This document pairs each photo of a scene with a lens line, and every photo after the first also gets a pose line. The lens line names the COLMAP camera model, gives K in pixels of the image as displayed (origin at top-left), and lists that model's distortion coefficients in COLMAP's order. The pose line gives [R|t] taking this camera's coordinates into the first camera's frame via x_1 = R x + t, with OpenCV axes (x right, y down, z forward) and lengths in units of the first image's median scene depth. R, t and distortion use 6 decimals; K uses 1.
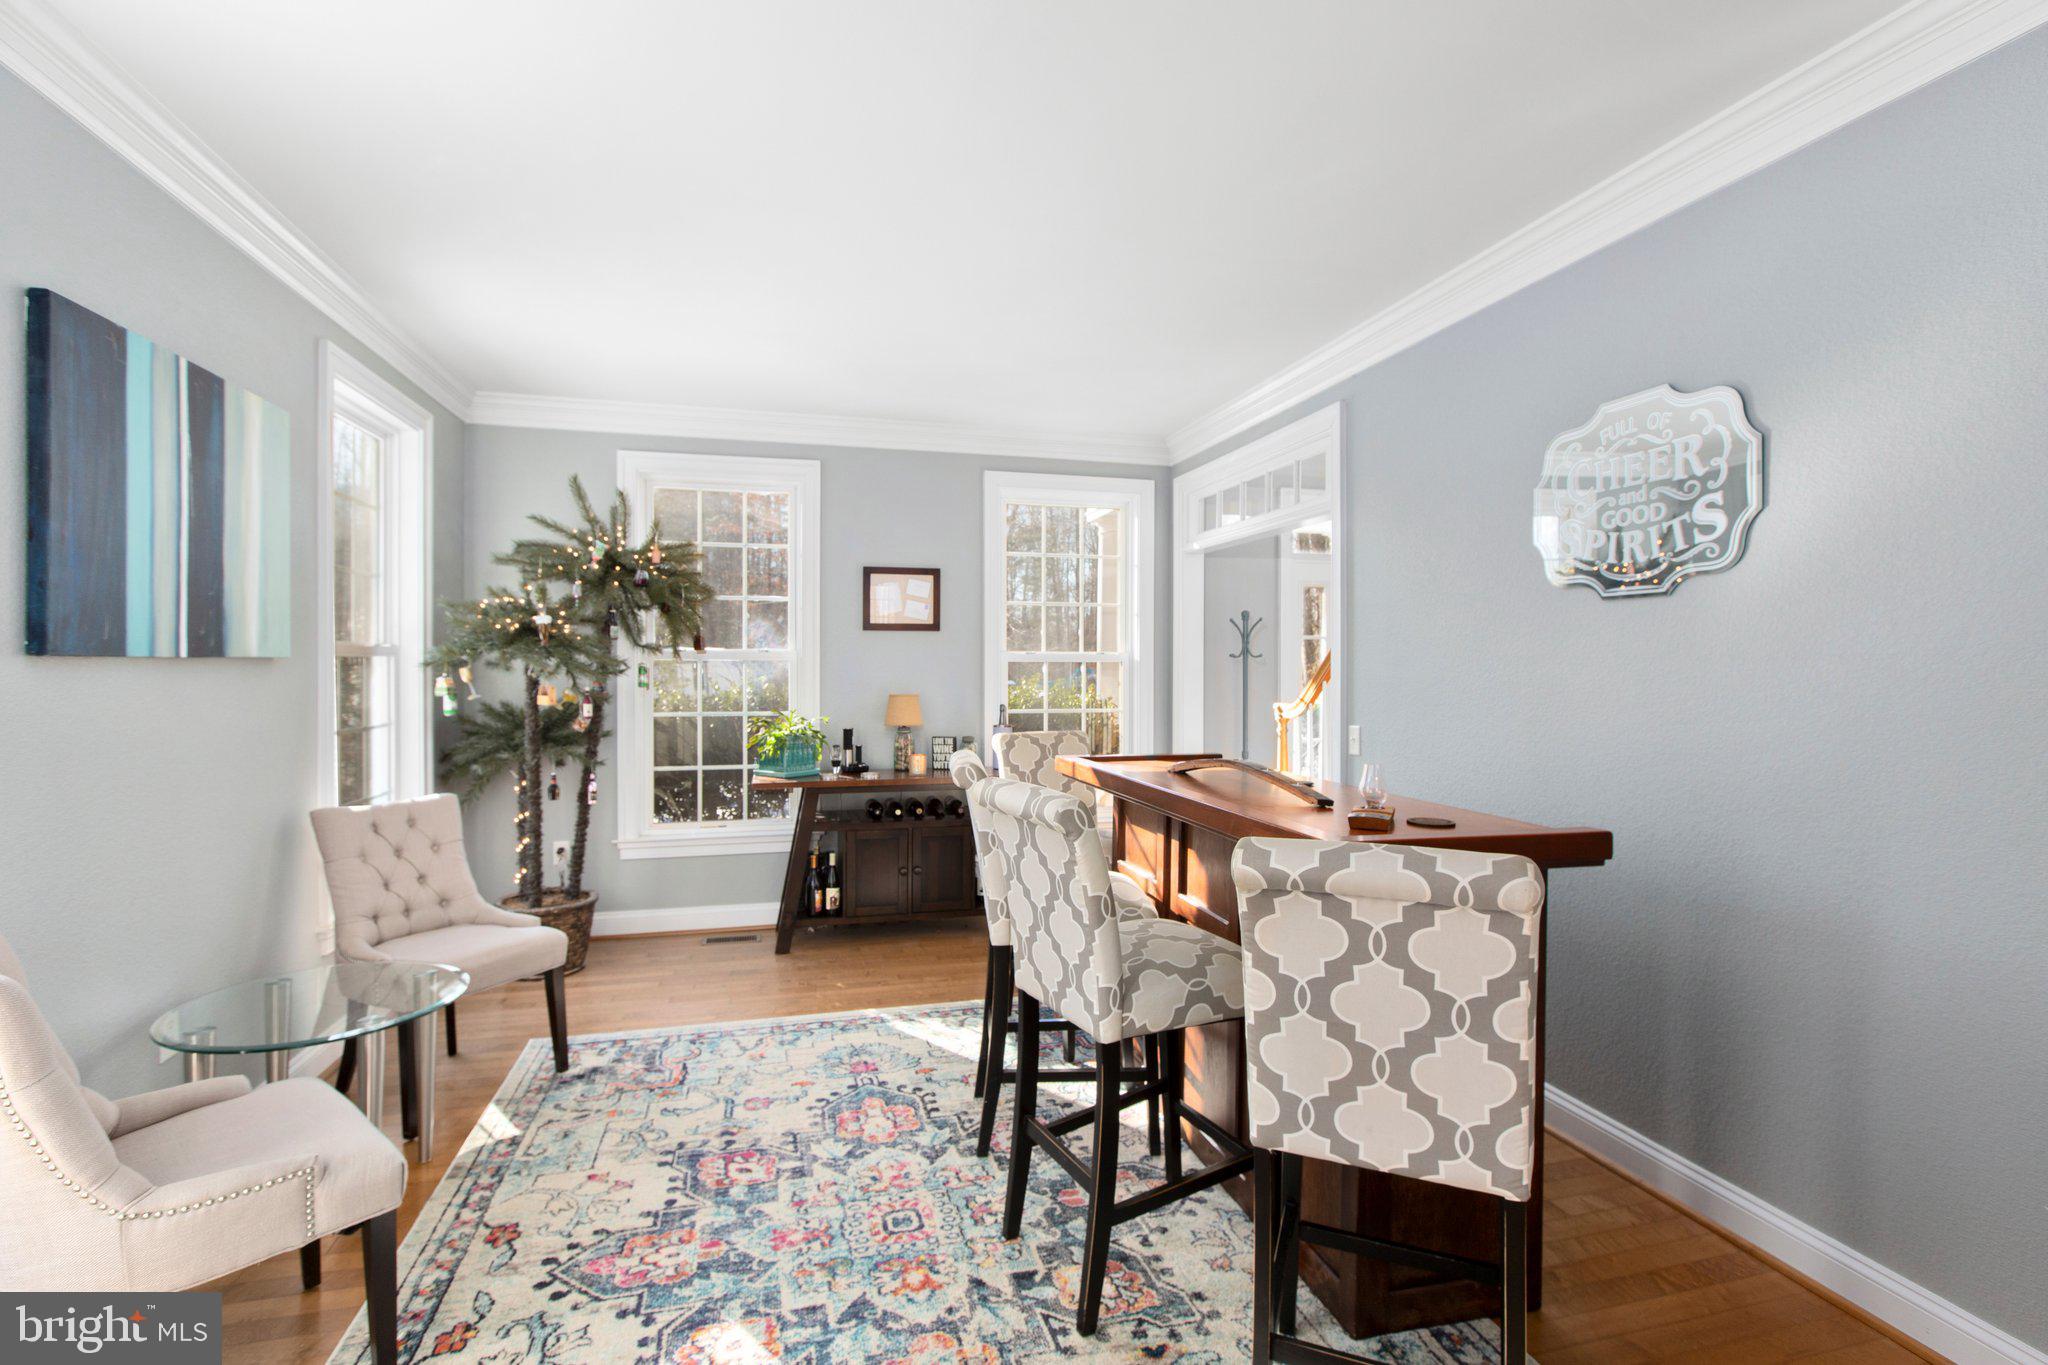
lens RADIAL K [[985.9, 0, 1020.7], [0, 985.9, 676.3], [0, 0, 1]] dist [-0.000271, 0.000037]
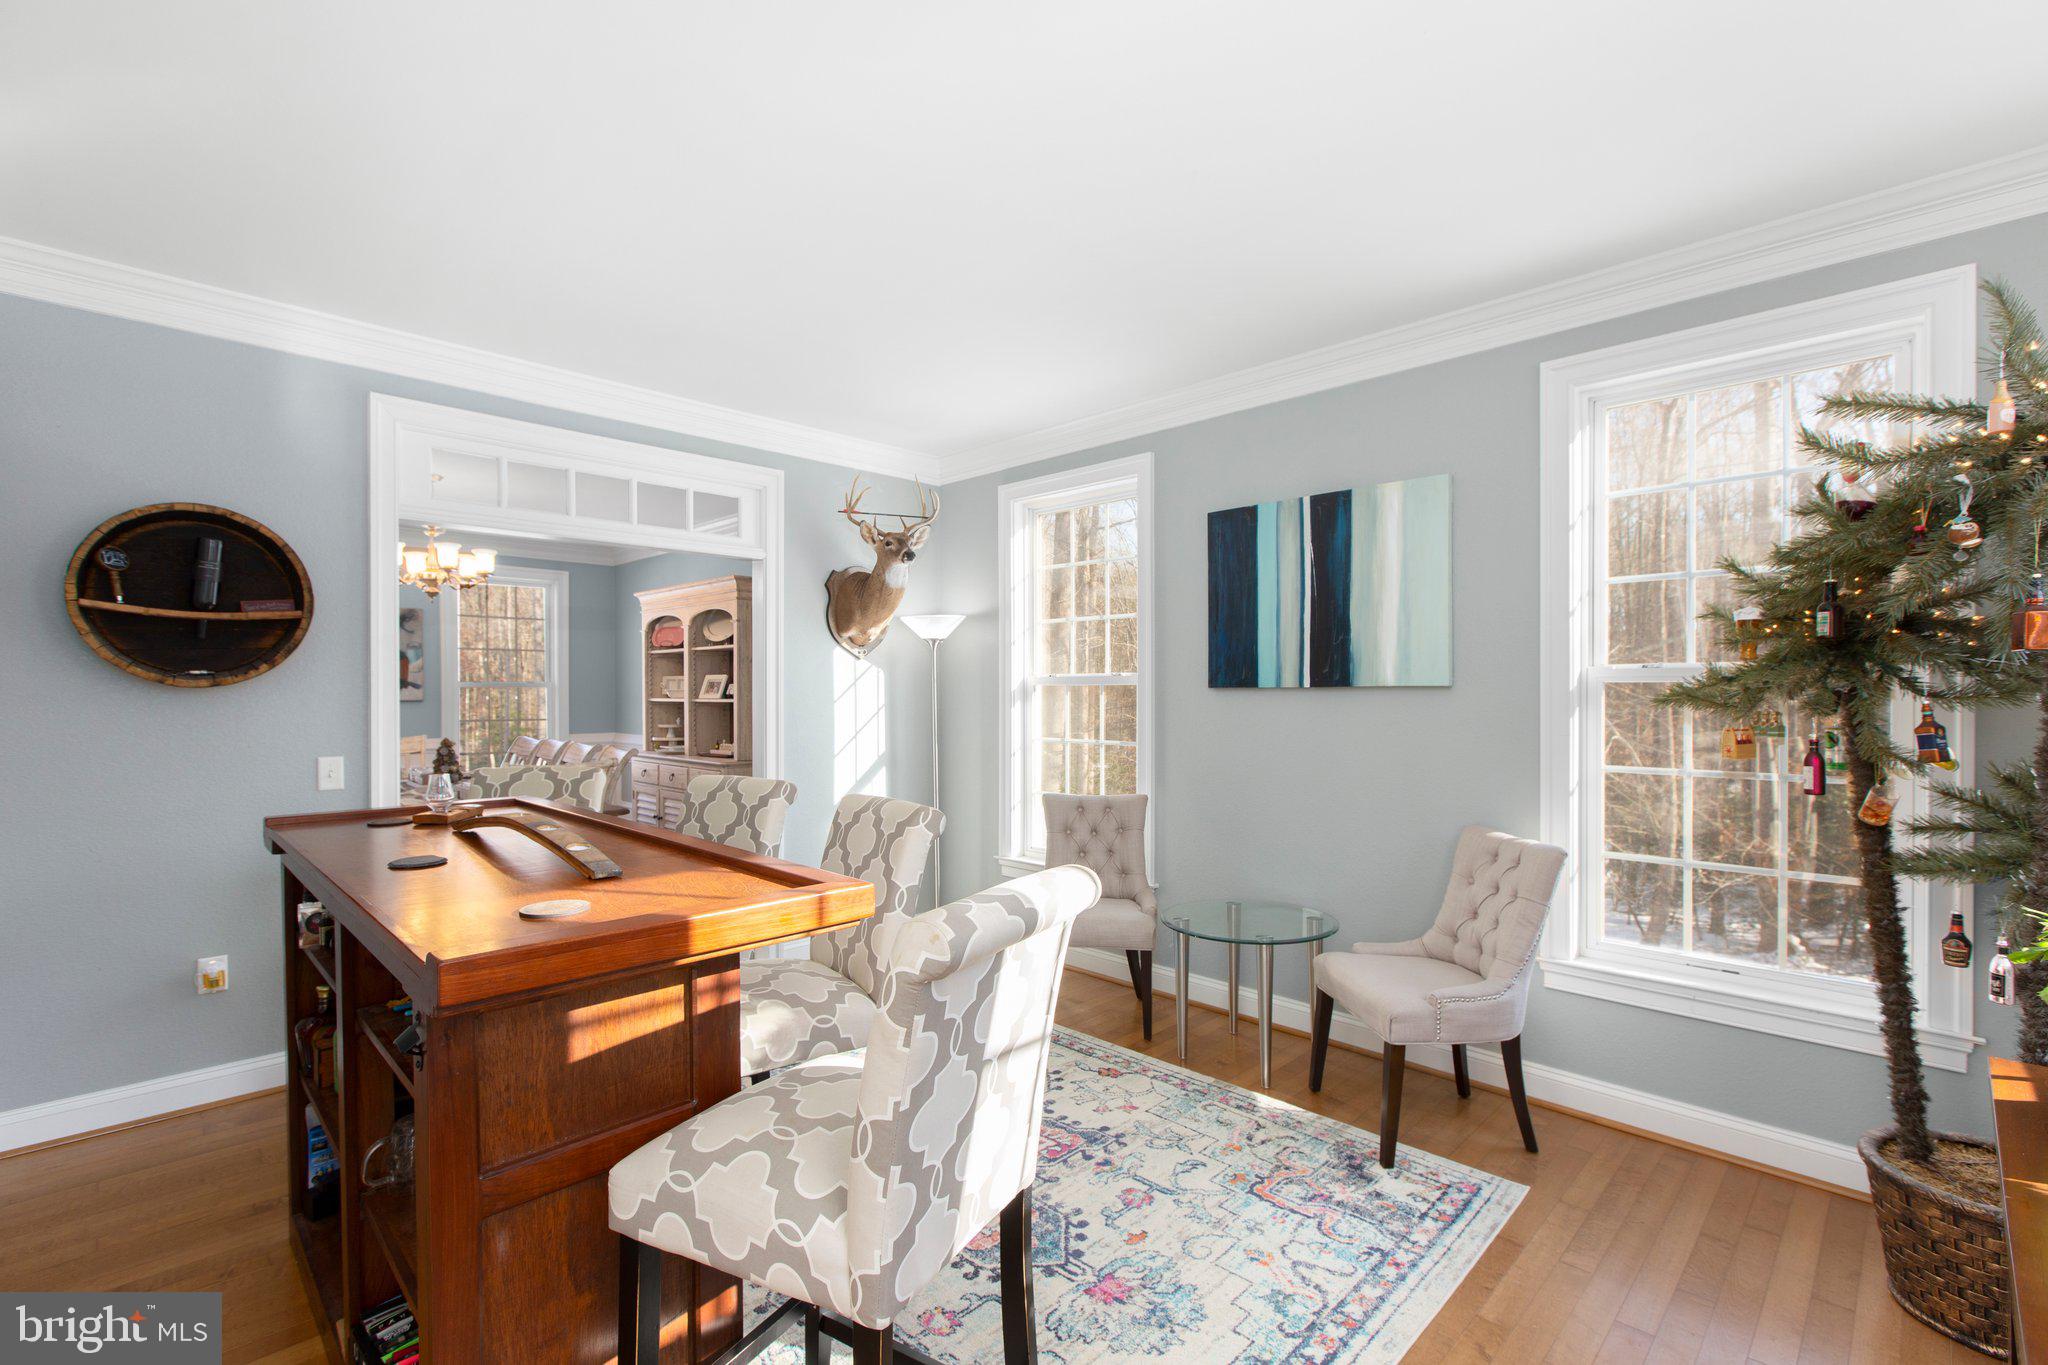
lens RADIAL K [[907.3, 0, 1016.7], [0, 907.3, 686.3], [0, 0, 1]] dist [-0.001227, 0.000283]
pose [[-0.862104, -0.003057, -0.506722, 0.240675], [-0.006535, 0.999966, 0.005085, -0.020745], [0.506689, 0.007695, -0.862095, 1.714376]]
